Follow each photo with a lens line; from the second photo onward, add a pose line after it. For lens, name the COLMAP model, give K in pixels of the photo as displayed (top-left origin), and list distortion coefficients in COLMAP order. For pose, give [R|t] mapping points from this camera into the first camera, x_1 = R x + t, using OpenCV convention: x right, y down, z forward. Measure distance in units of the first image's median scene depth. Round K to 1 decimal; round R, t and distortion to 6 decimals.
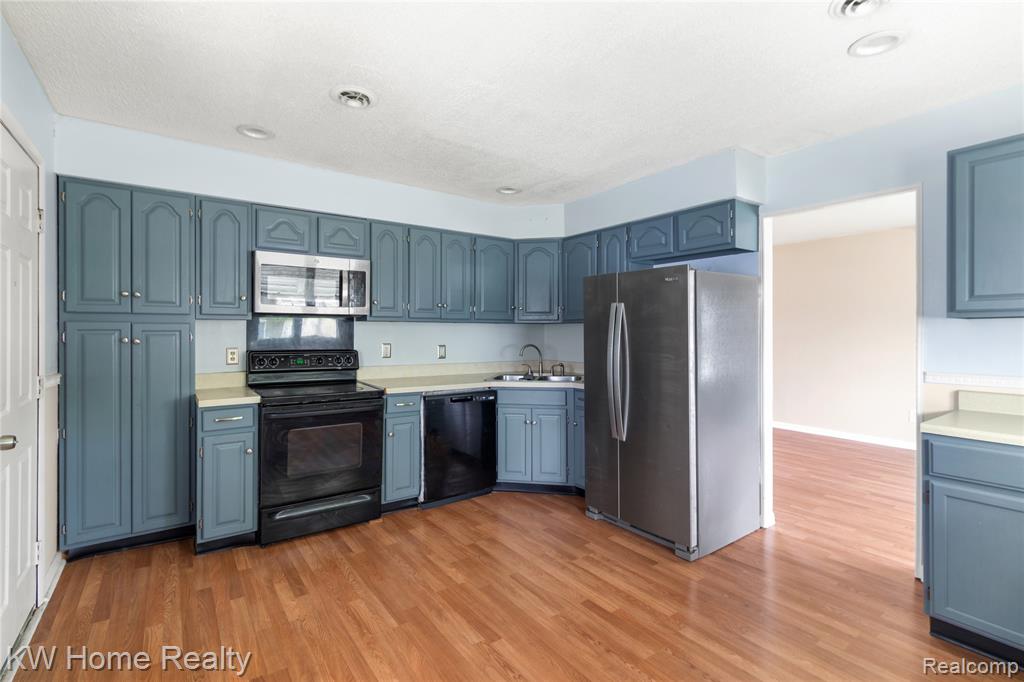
lens RADIAL K [[478.9, 0, 511.2], [0, 478.9, 330.5], [0, 0, 1]] dist [0.000216, 0.000092]
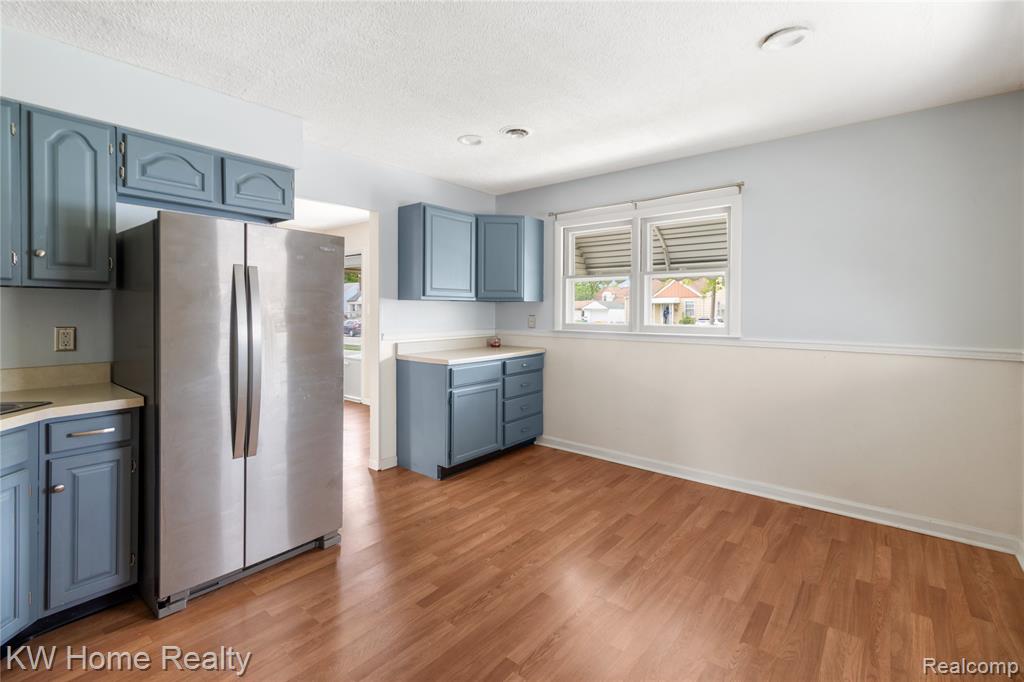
lens RADIAL K [[467.8, 0, 510.0], [0, 467.8, 314.8], [0, 0, 1]] dist [-0.001430, -0.000133]
pose [[-0.260341, -0.012397, 0.965437, -0.790629], [-0.002466, 0.999923, 0.012175, 0.009264], [-0.965514, 0.000789, -0.260351, 1.152032]]
